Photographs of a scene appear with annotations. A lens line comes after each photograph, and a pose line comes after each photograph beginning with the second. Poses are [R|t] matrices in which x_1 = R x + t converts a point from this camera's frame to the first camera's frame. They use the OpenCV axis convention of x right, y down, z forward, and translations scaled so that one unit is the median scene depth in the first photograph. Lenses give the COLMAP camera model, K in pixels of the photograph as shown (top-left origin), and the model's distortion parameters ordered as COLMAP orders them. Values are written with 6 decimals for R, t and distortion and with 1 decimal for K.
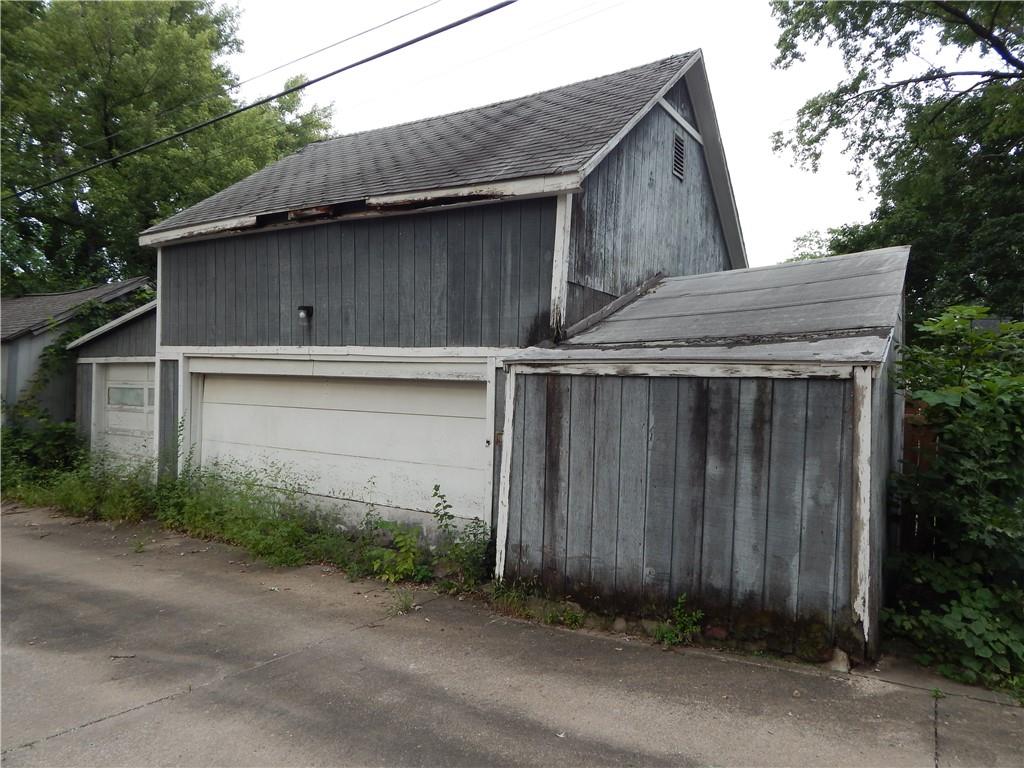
lens RADIAL K [[675.9, 0, 512.0], [0, 675.9, 384.0], [0, 0, 1]] dist [0.005037, 0.000896]
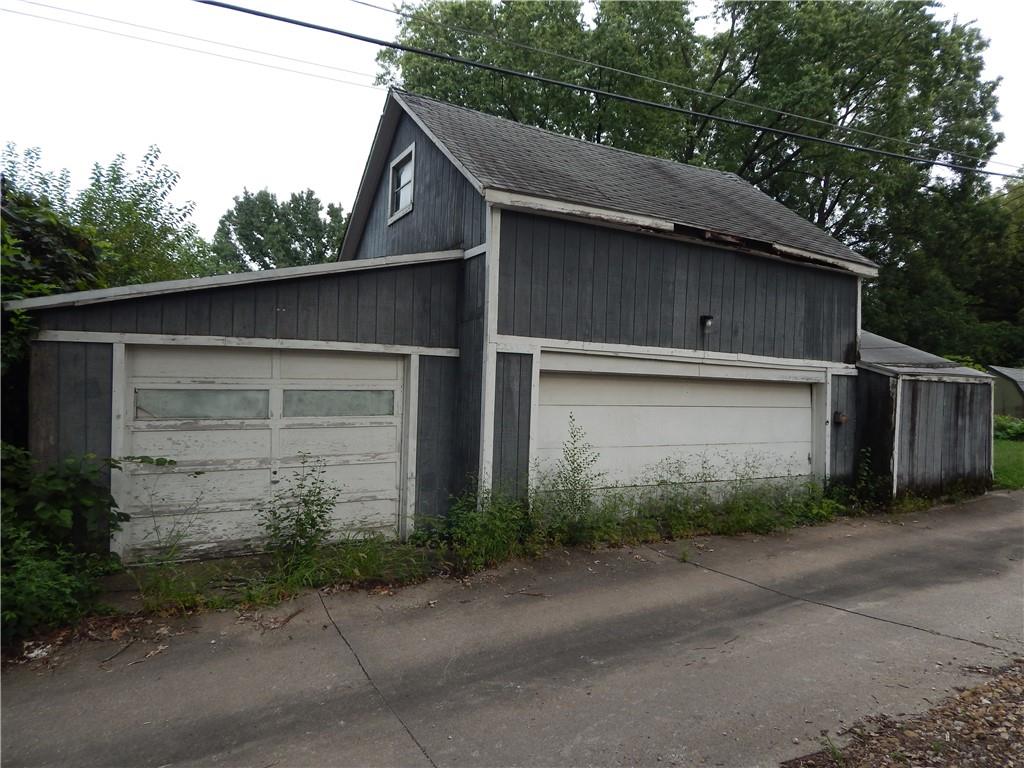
lens RADIAL K [[675.9, 0, 512.0], [0, 675.9, 384.0], [0, 0, 1]] dist [0.005037, 0.000896]
pose [[0.470366, 0.003193, 0.882466, -1.502756], [-0.002738, 0.999994, -0.002159, 0.002959], [-0.882467, -0.001400, 0.470372, 0.772665]]
